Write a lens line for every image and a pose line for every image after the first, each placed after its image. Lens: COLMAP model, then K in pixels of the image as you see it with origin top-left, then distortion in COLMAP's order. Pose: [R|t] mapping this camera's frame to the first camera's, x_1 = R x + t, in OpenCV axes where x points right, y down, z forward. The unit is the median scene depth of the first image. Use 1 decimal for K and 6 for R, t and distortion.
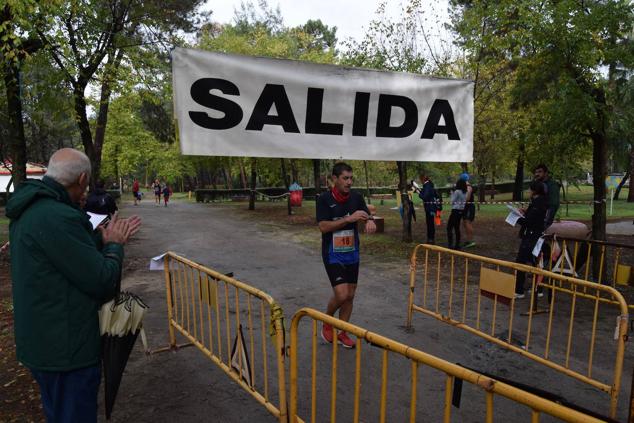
lens RADIAL K [[501.3, 0, 318.9], [0, 501.3, 213.9], [0, 0, 1]] dist [-0.102235, 0.042260]
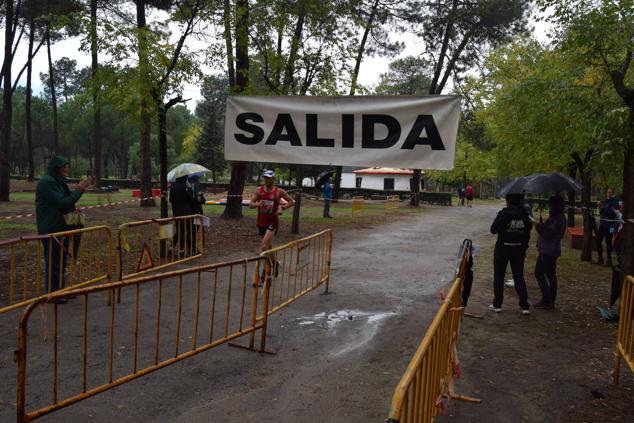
lens RADIAL K [[501.3, 0, 314.6], [0, 501.3, 212.0], [0, 0, 1]] dist [-0.102235, 0.042260]
pose [[0.702348, 0.076146, -0.707749, 0.943884], [-0.103758, 0.994594, 0.004041, 0.014795], [0.704231, 0.070596, 0.706452, 0.026482]]
